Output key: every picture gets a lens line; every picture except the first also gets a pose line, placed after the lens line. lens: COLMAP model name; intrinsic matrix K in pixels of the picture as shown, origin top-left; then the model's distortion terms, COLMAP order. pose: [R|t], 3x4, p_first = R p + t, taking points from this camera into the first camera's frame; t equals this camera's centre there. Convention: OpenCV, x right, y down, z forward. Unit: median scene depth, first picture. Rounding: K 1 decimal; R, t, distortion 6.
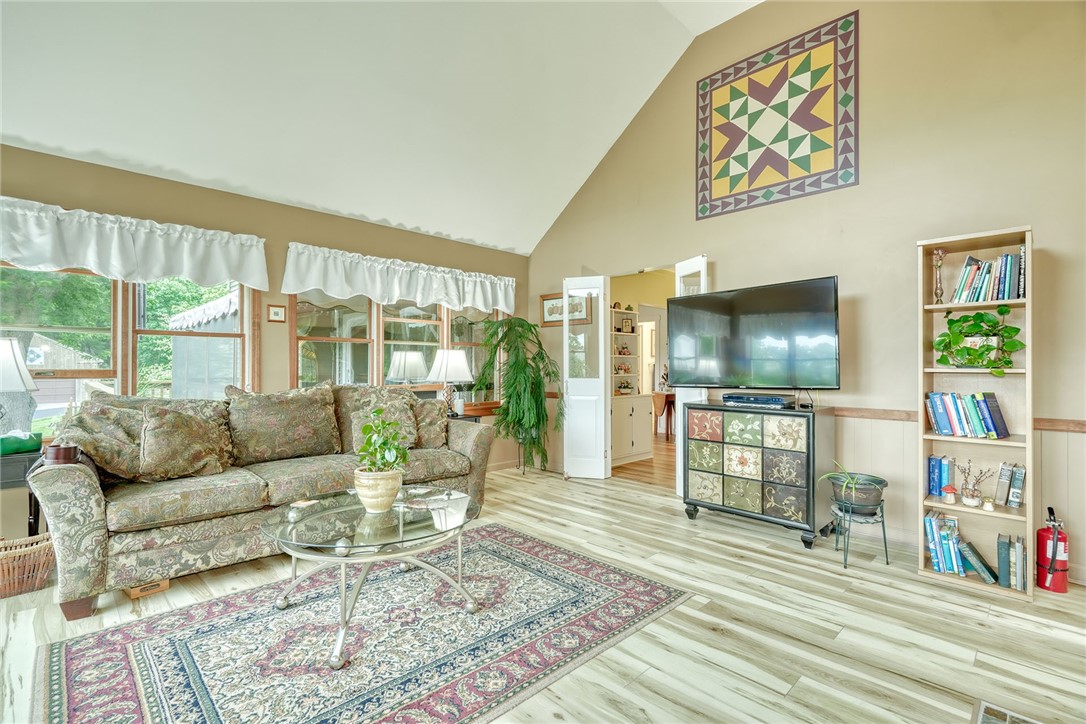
lens RADIAL K [[495.1, 0, 540.5], [0, 495.1, 361.3], [0, 0, 1]] dist [-0.000872, 0.000855]
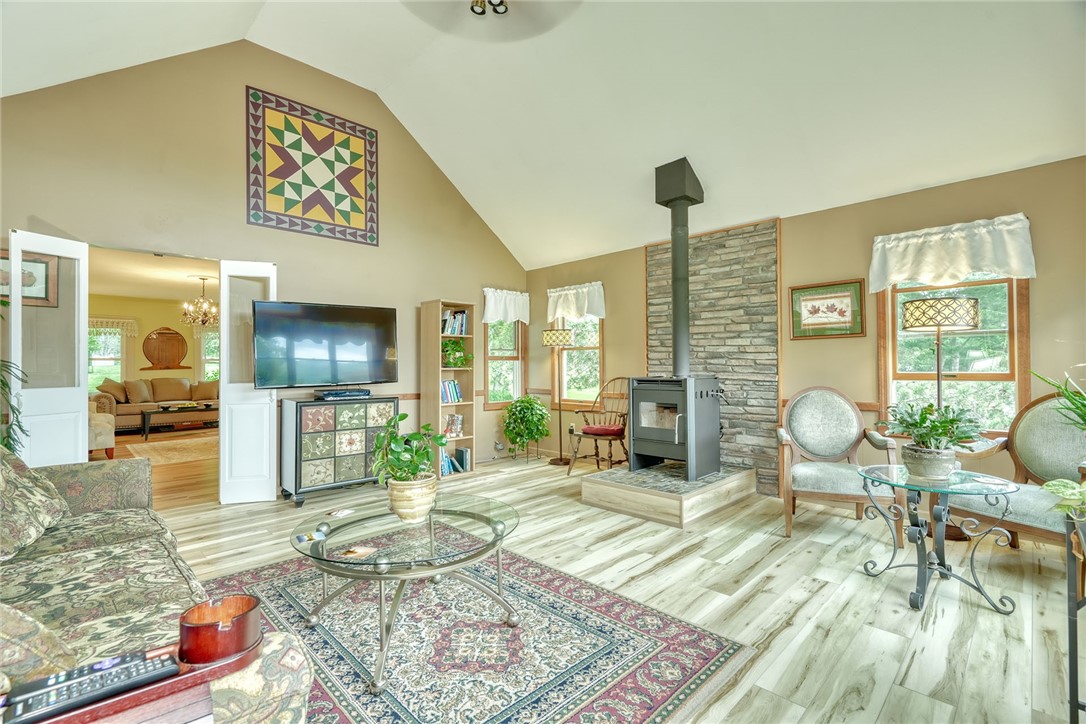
lens RADIAL K [[482.4, 0, 543.0], [0, 482.4, 362.0], [0, 0, 1]] dist [-0.002351, 0.000081]
pose [[0.001974, 0.006213, 0.999979, -0.781395], [-0.003199, 0.999976, -0.006207, 0.001334], [-0.999993, -0.003187, 0.001994, 0.467459]]
